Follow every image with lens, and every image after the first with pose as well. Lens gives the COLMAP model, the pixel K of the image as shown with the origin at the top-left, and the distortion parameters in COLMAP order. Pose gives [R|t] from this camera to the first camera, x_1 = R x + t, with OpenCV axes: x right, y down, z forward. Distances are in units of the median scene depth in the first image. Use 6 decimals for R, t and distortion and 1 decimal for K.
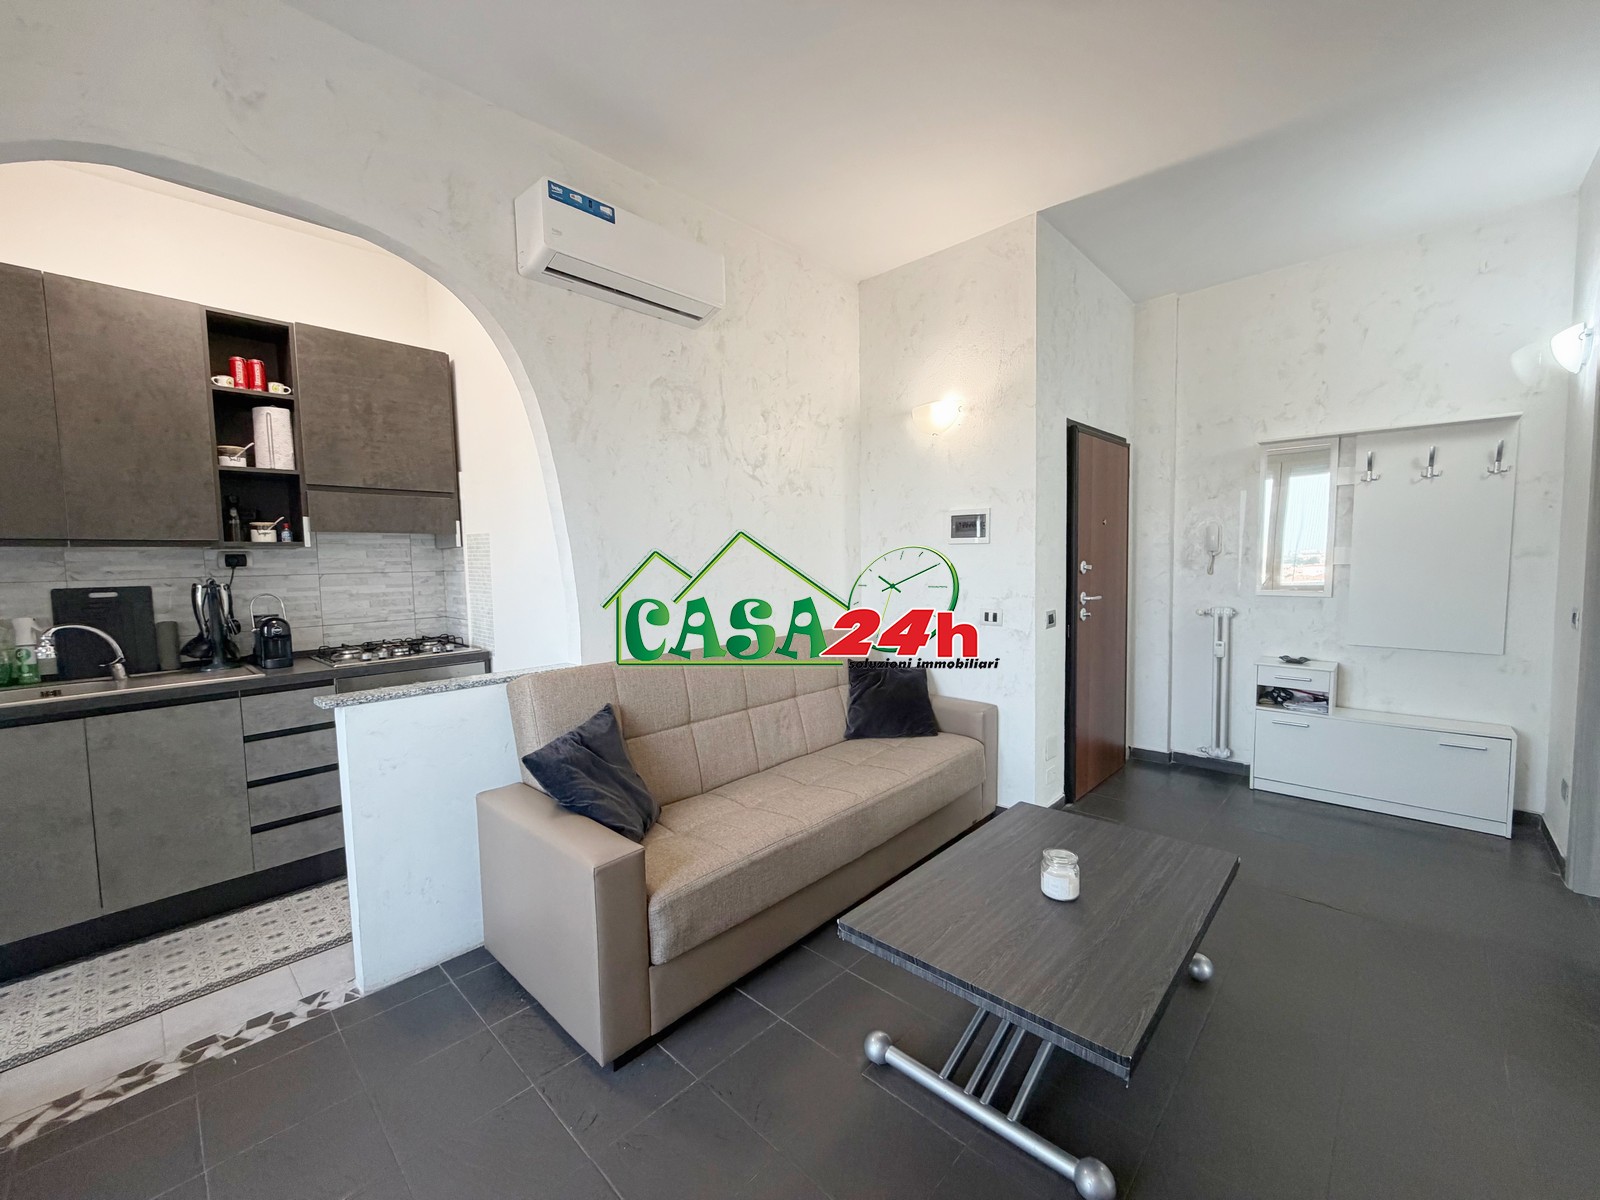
lens RADIAL K [[639.3, 0, 797.0], [0, 639.3, 601.1], [0, 0, 1]] dist [-0.001486, -0.000188]
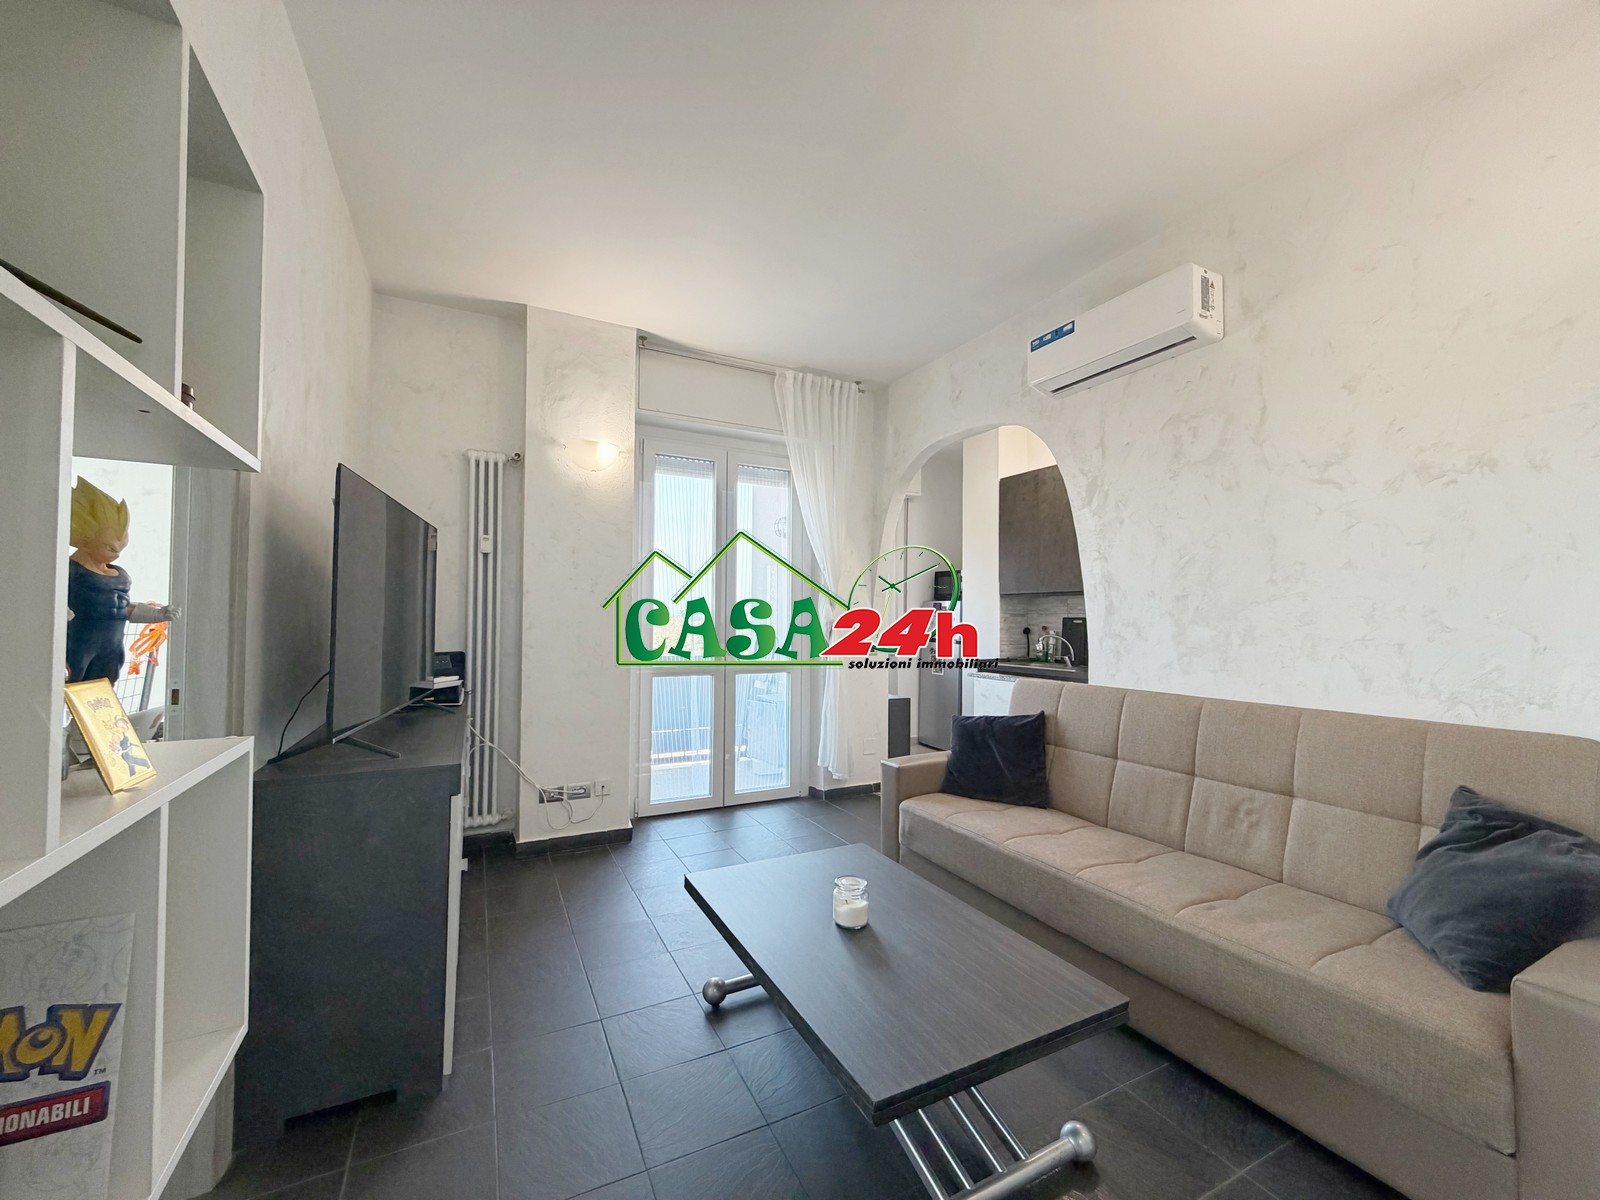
lens RADIAL K [[639.3, 0, 797.0], [0, 639.3, 601.1], [0, 0, 1]] dist [-0.001486, -0.000188]
pose [[-0.335004, -0.009957, -0.942164, 0.898987], [-0.064371, 0.997850, 0.012343, -0.036198], [0.940015, 0.064783, -0.334925, 0.788791]]
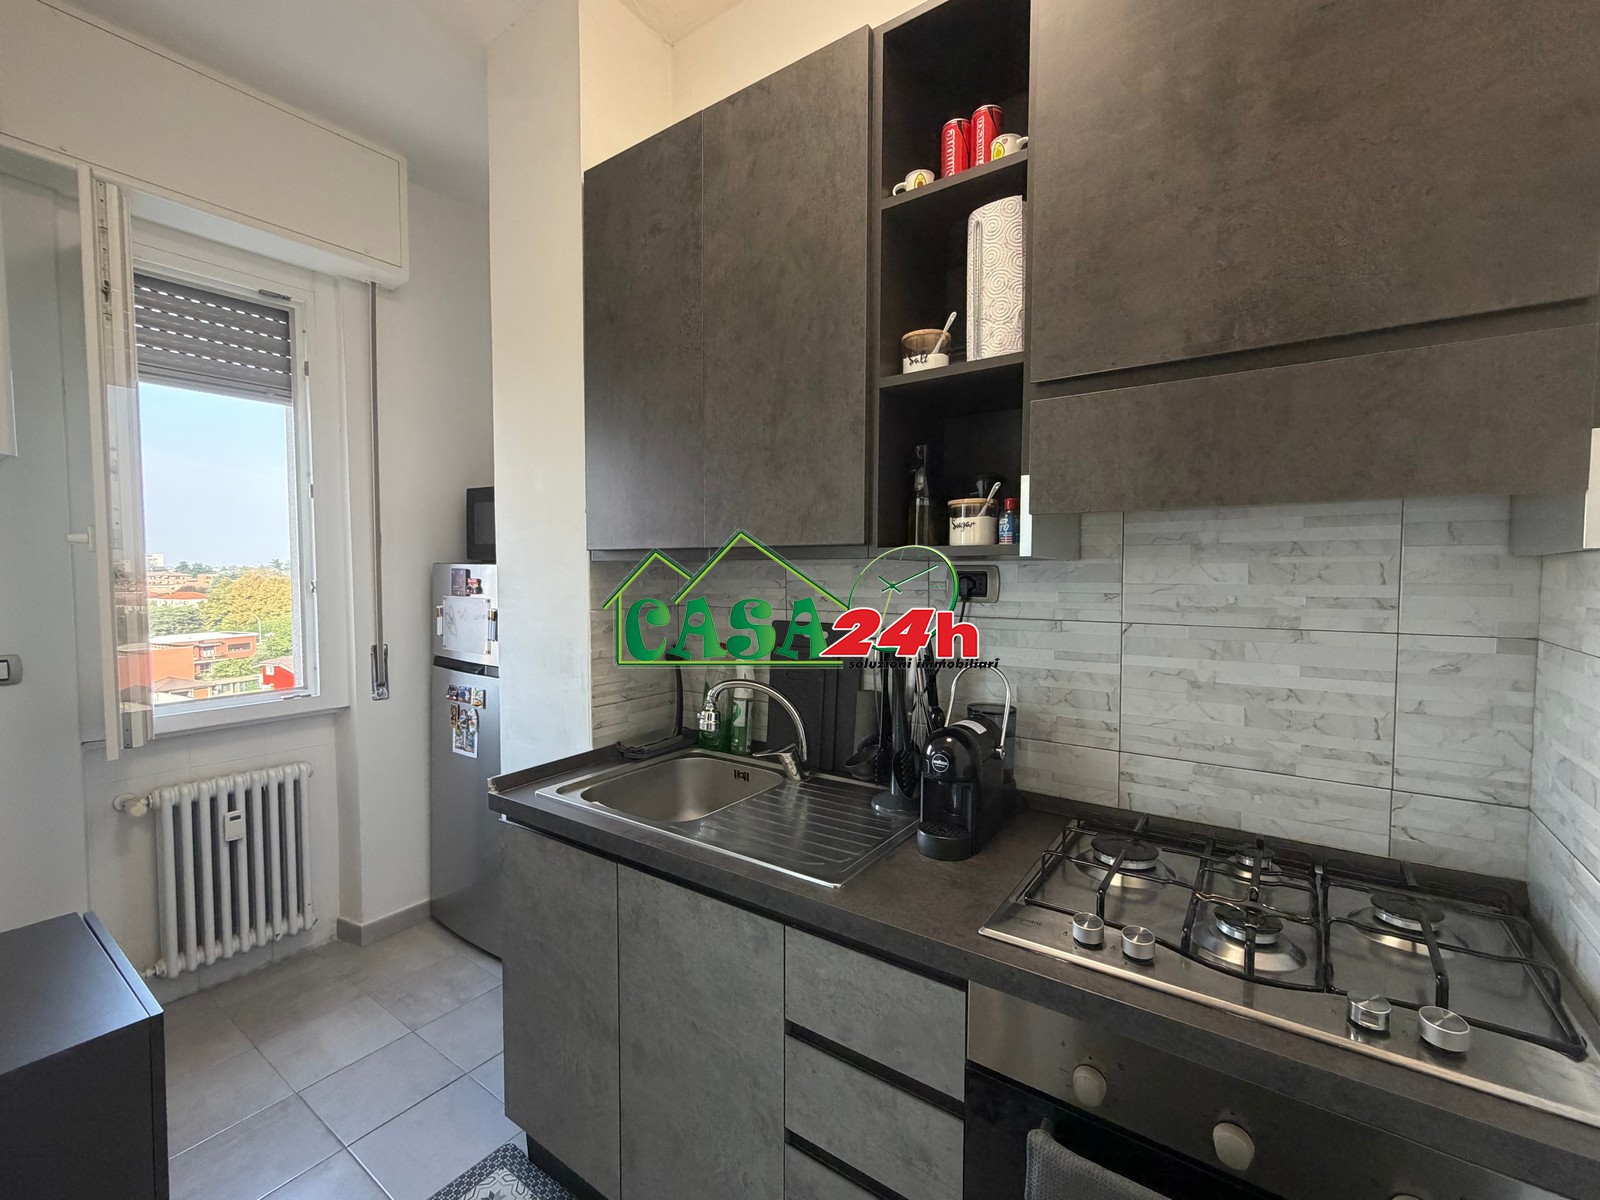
lens RADIAL K [[683.7, 0, 798.7], [0, 683.7, 602.1], [0, 0, 1]] dist [-0.001418, -0.000233]
pose [[0.136139, 0.065981, -0.988490, -0.396186], [-0.067744, 0.996064, 0.057157, -0.072804], [0.988371, 0.059182, 0.140073, 0.825270]]
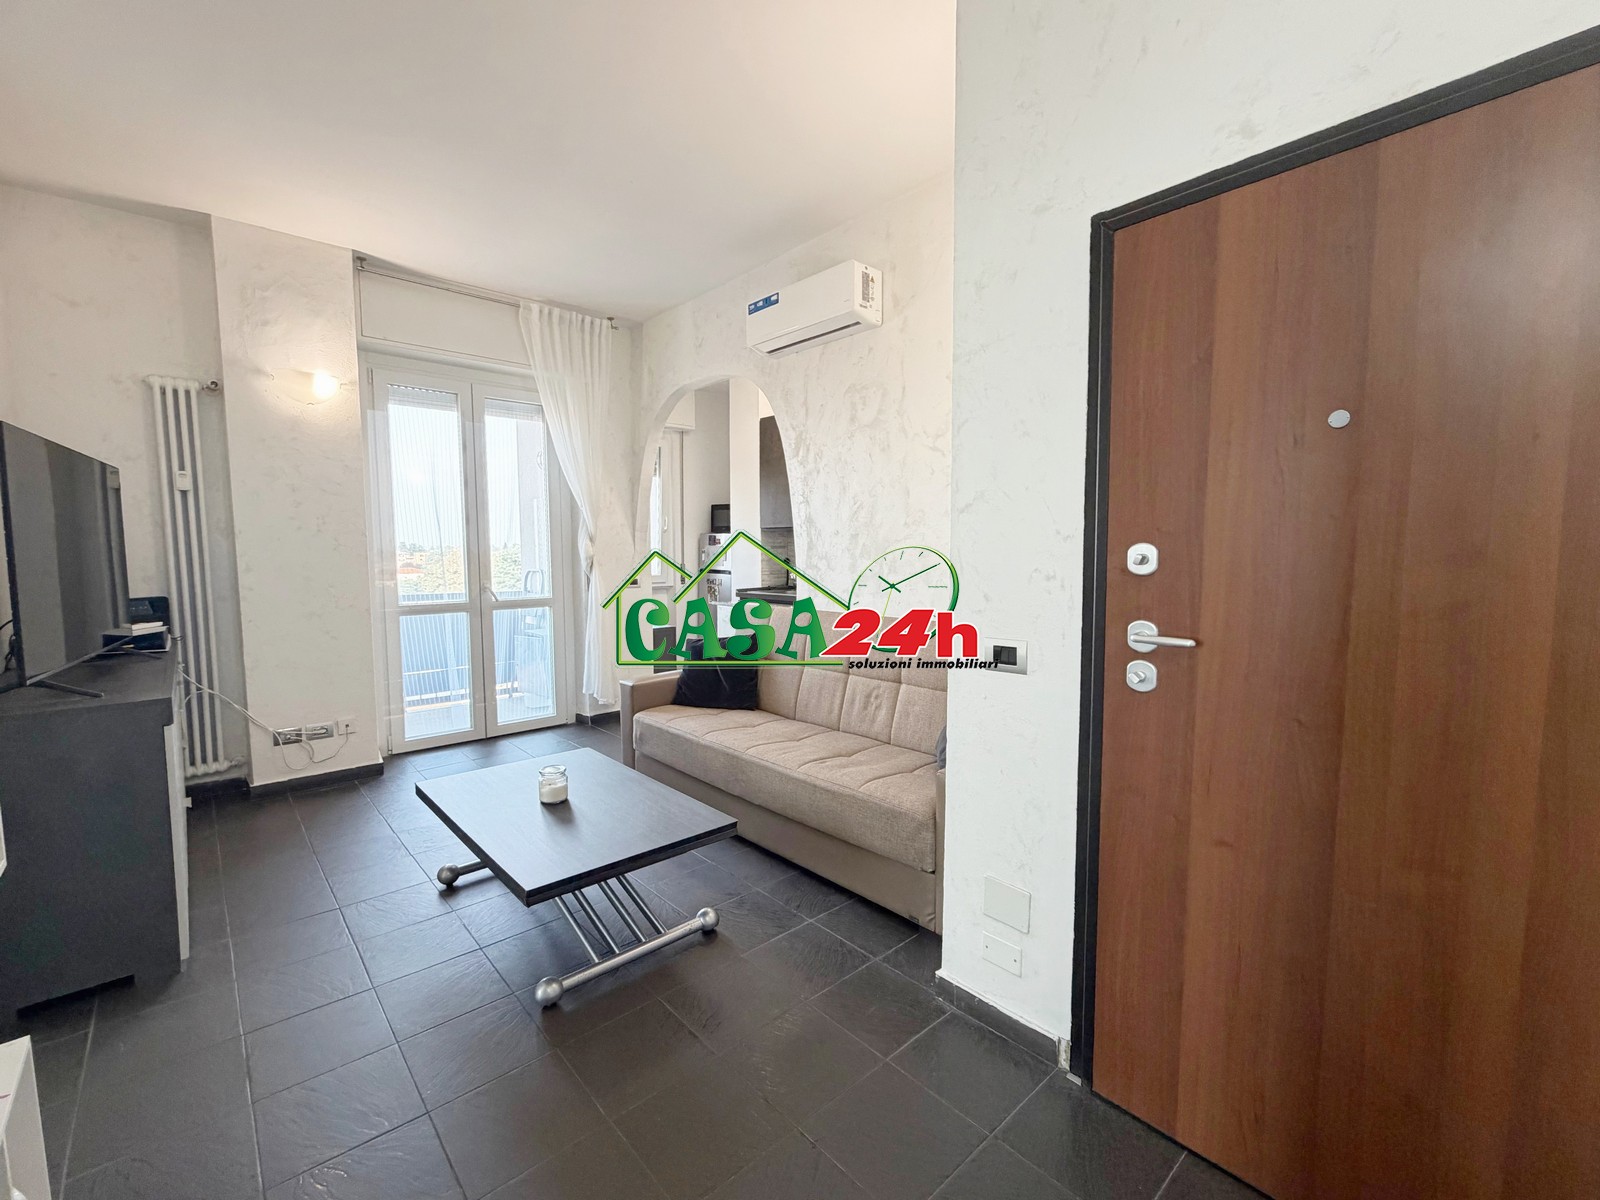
lens RADIAL K [[683.7, 0, 798.7], [0, 683.7, 602.1], [0, 0, 1]] dist [-0.001418, -0.000233]
pose [[-0.075451, 0.099167, -0.992206, 1.092019], [-0.061327, 0.992697, 0.103879, -0.070546], [0.995262, 0.068687, -0.068818, 1.001905]]
